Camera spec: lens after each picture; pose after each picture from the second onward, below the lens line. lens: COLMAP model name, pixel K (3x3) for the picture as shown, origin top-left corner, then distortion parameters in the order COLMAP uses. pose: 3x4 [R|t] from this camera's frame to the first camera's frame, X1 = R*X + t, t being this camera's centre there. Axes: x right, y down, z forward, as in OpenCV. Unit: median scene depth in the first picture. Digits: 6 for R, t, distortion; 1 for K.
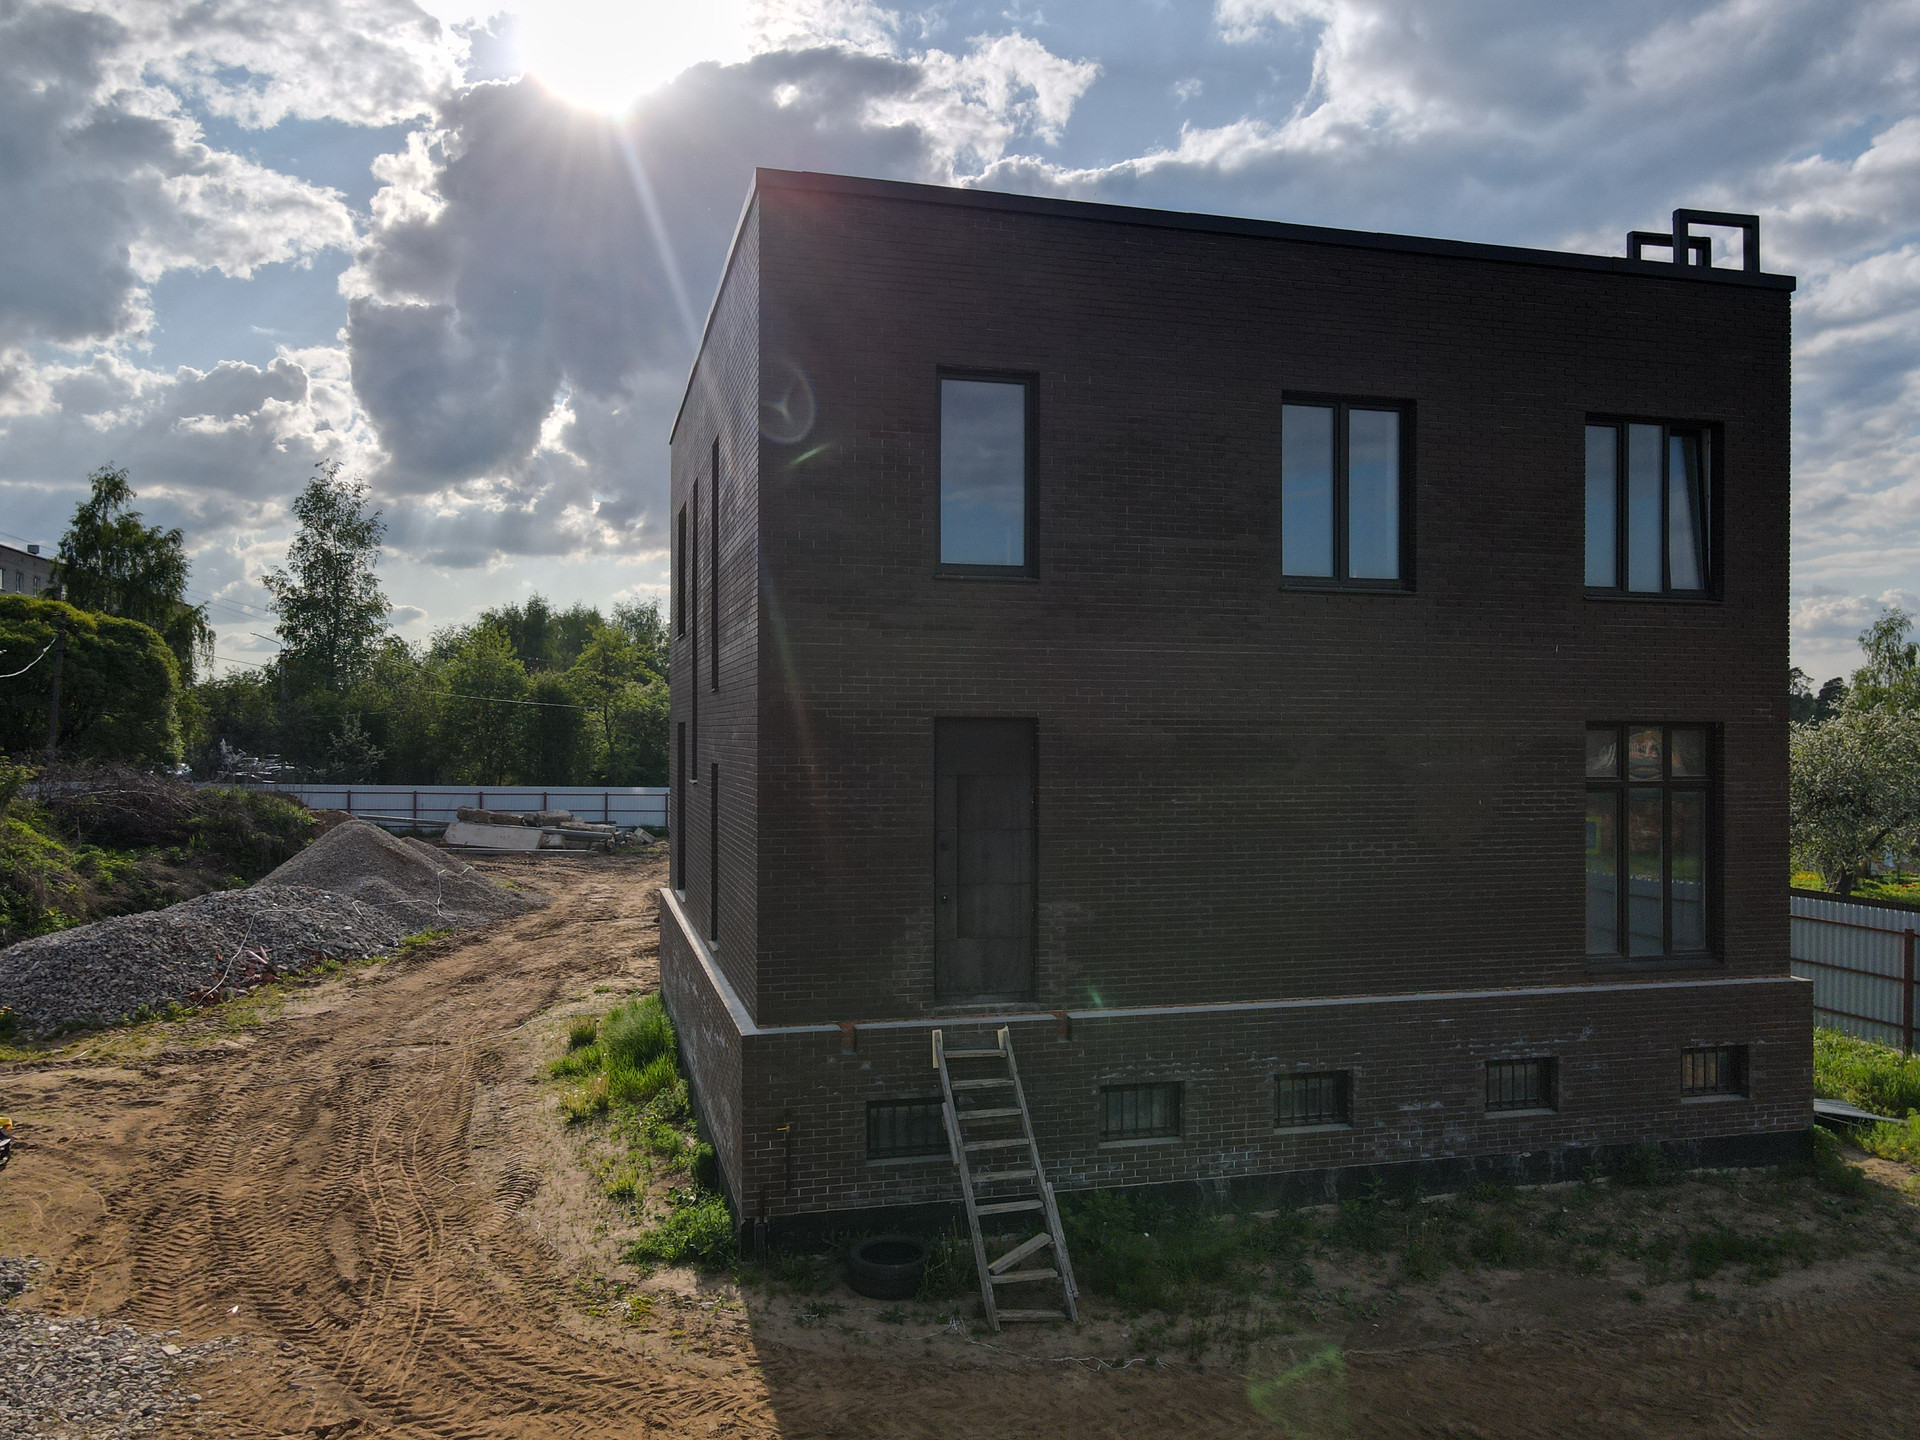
lens RADIAL K [[1411.0, 0, 953.9], [0, 1411.0, 721.1], [0, 0, 1]] dist [0.008835, 0.003625]
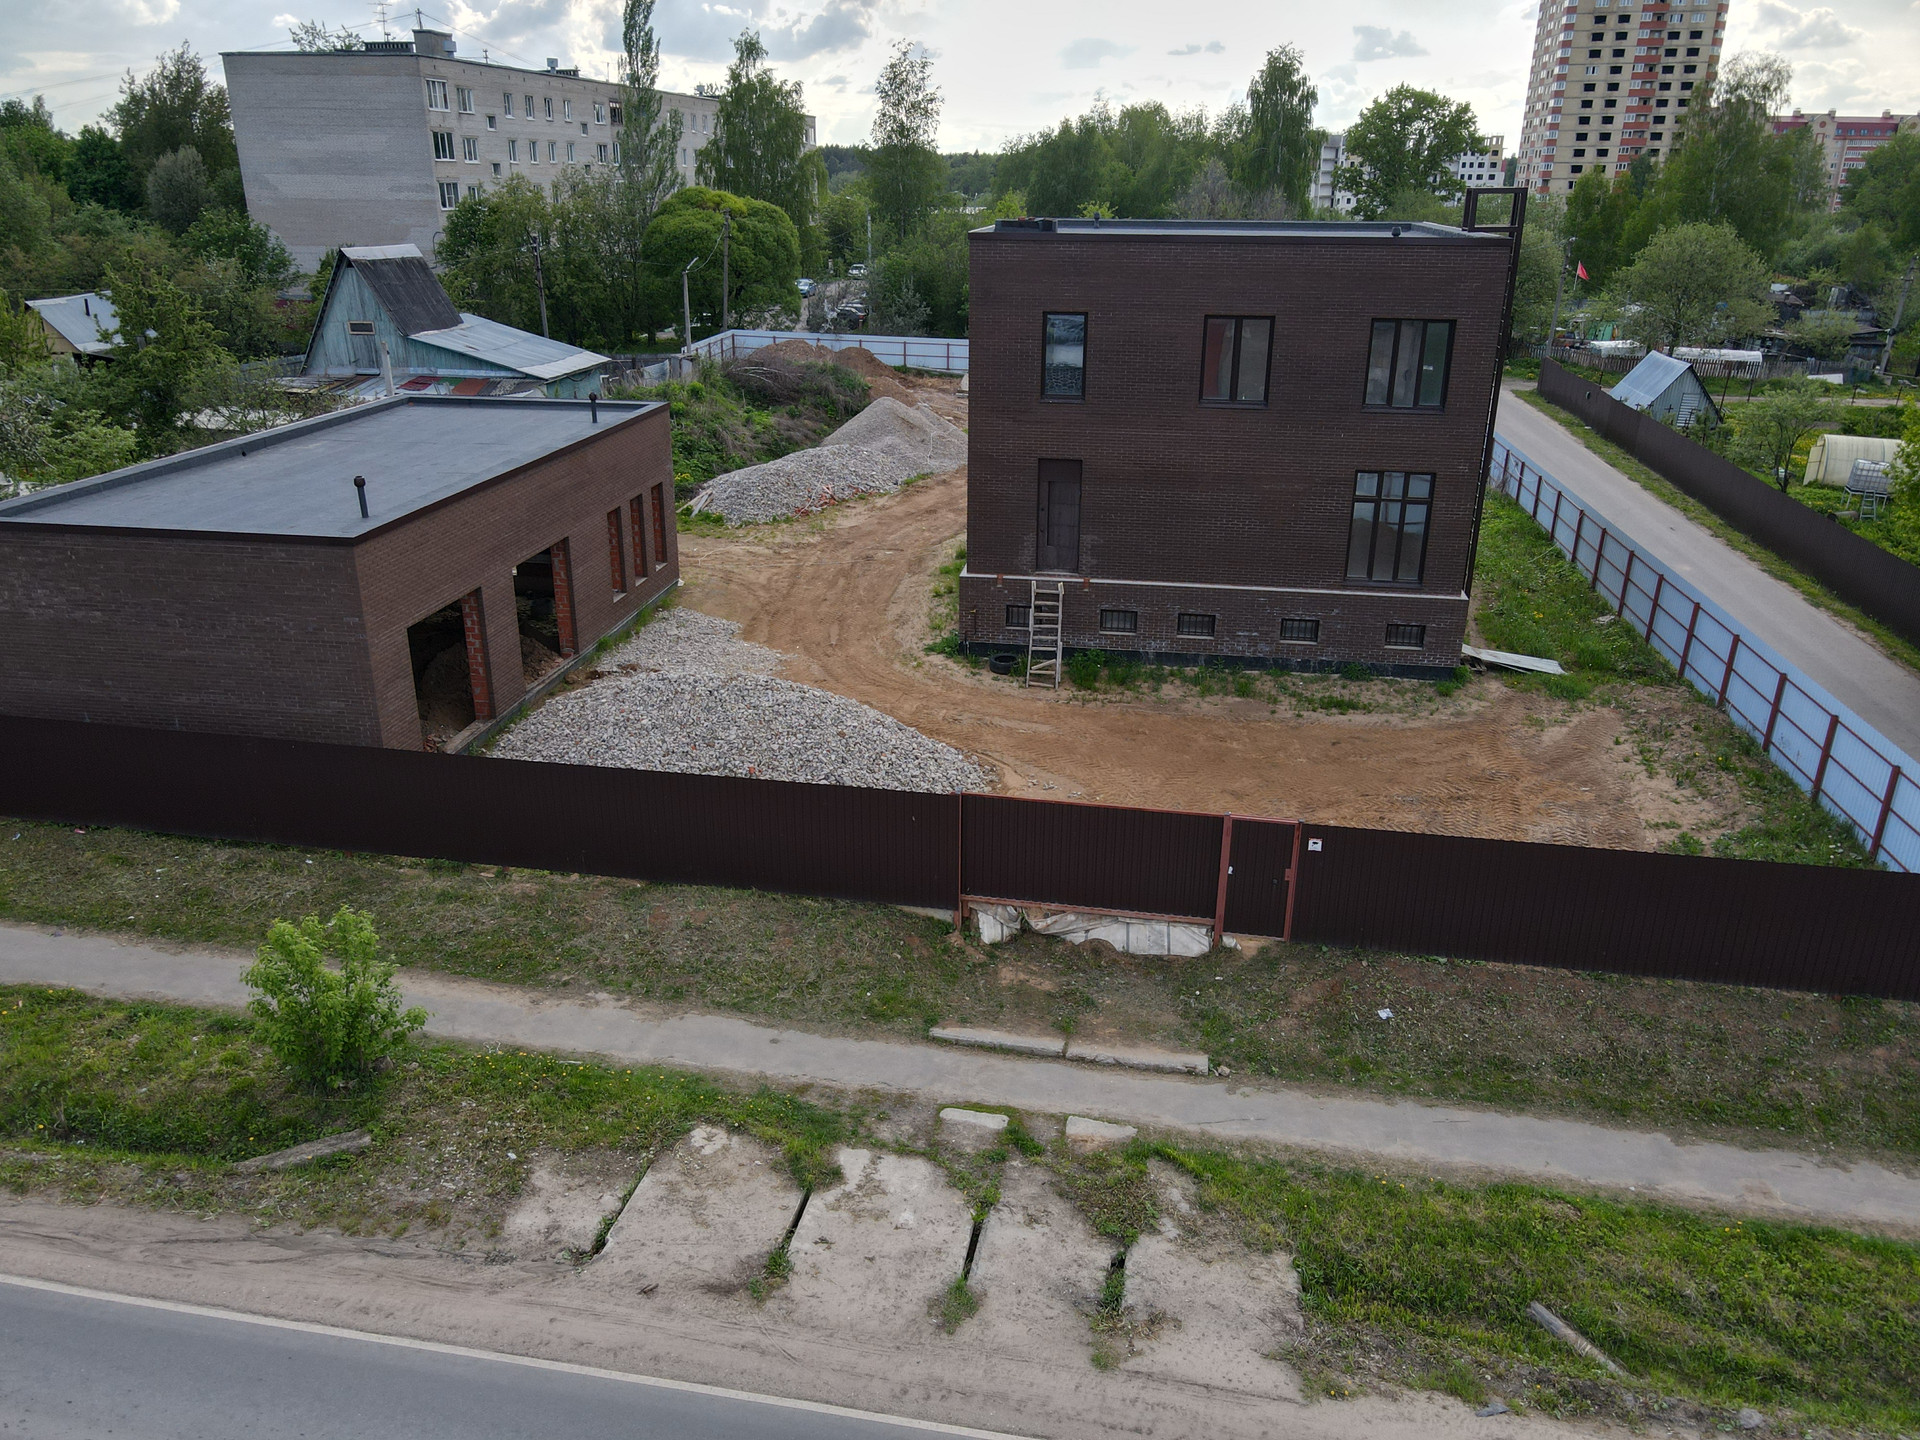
lens RADIAL K [[1411.0, 0, 953.9], [0, 1411.0, 721.1], [0, 0, 1]] dist [0.008835, 0.003625]
pose [[0.916228, 0.146754, -0.372813, 0.820226], [-0.000221, 0.930688, 0.365813, -0.467393], [0.400657, -0.335085, 0.852755, -1.288887]]
